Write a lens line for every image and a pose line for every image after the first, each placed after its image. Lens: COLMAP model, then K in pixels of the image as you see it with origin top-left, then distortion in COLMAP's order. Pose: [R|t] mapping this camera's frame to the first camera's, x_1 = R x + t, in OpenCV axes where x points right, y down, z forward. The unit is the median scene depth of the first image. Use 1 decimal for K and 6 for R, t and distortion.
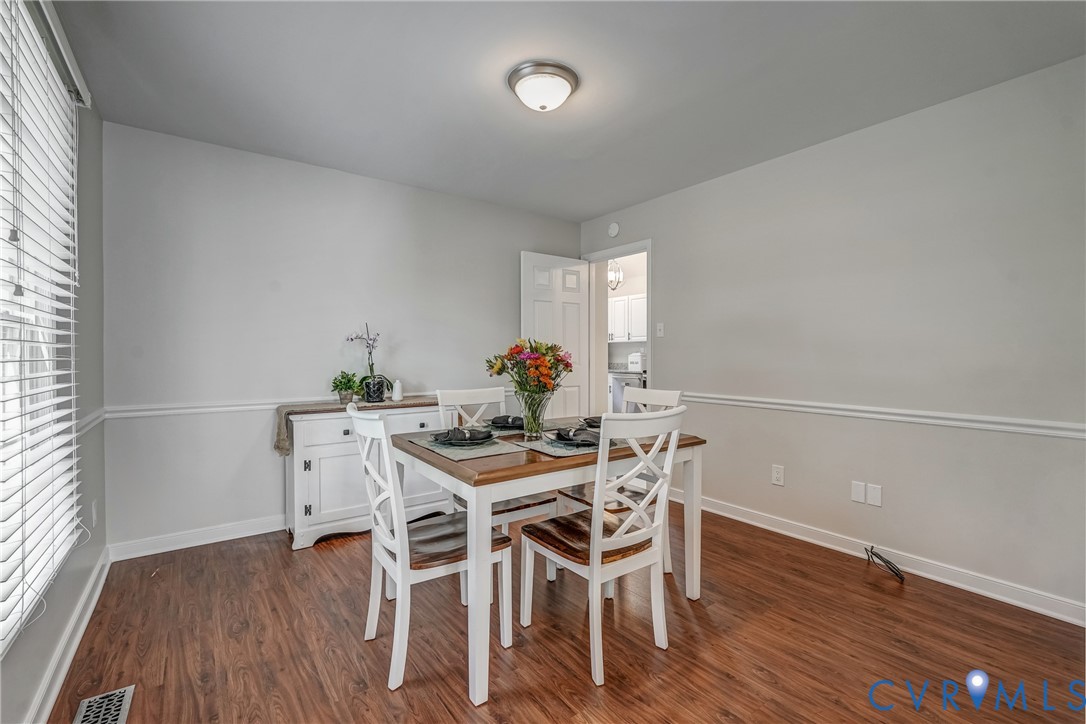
lens RADIAL K [[484.0, 0, 541.7], [0, 484.0, 361.0], [0, 0, 1]] dist [-0.008816, 0.002531]
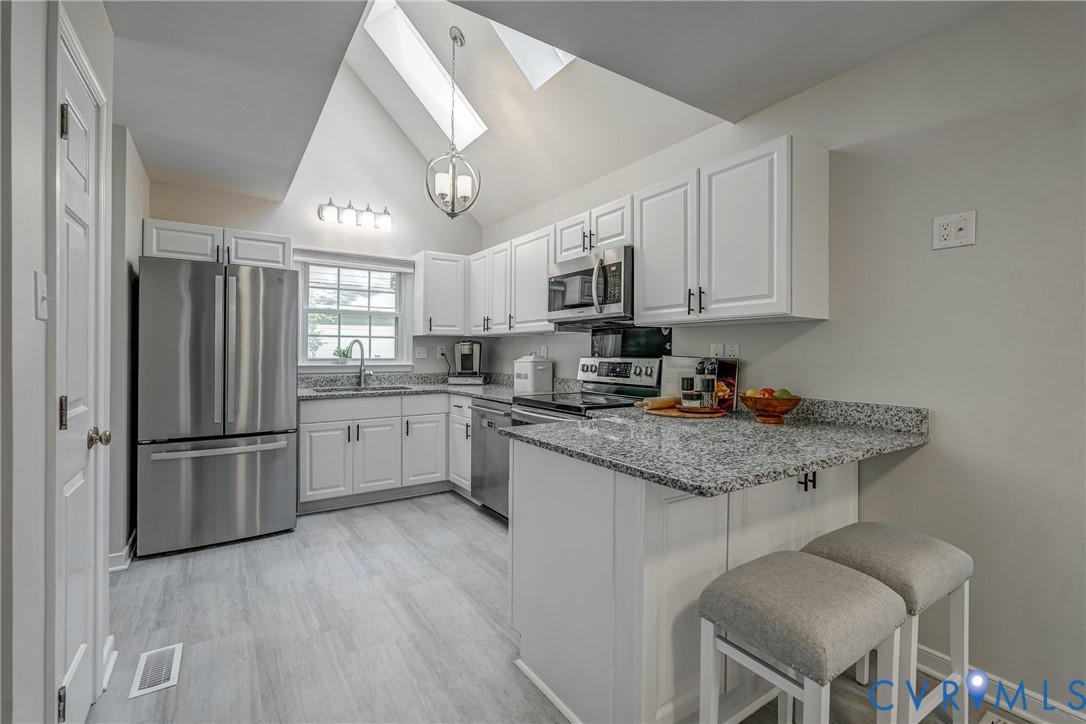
lens RADIAL K [[484.0, 0, 542.8], [0, 484.0, 350.9], [0, 0, 1]] dist [-0.008816, 0.002531]
pose [[0.999108, 0.009125, -0.041231, 0.234854], [-0.009420, 0.999931, -0.006966, -0.018820], [0.041165, 0.007348, 0.999125, 0.517211]]
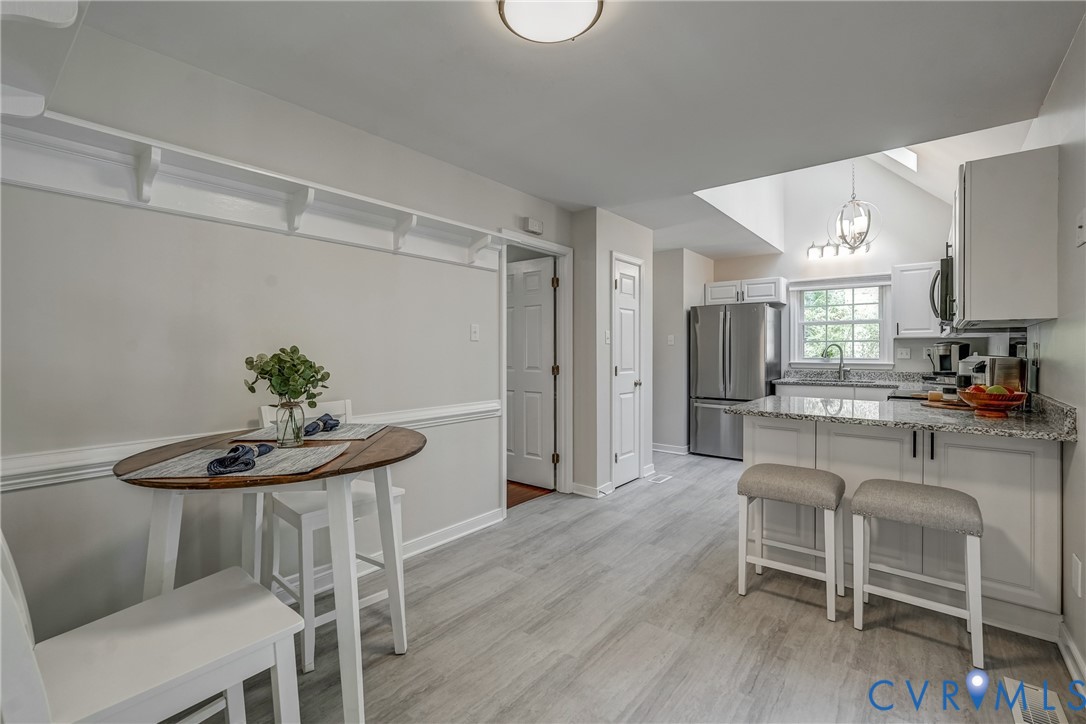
lens RADIAL K [[484.0, 0, 537.9], [0, 484.0, 353.6], [0, 0, 1]] dist [-0.008816, 0.002531]
pose [[0.260979, 0.009969, -0.965293, 0.574755], [-0.007257, 0.999939, 0.008365, -0.021217], [0.965317, 0.004822, 0.261035, 0.440893]]
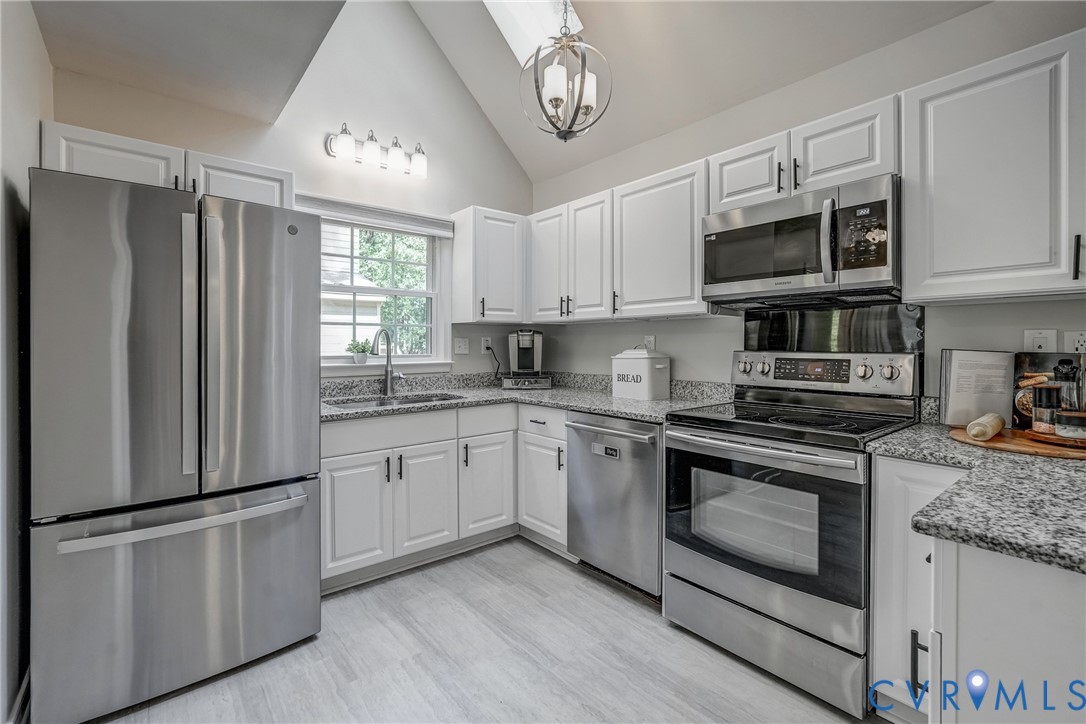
lens RADIAL K [[484.0, 0, 549.2], [0, 484.0, 343.7], [0, 0, 1]] dist [-0.008816, 0.002531]
pose [[0.997945, 0.001817, 0.064057, 0.111958], [-0.001598, 0.999993, -0.003474, -0.020218], [-0.064063, 0.003365, 0.997940, 0.660044]]
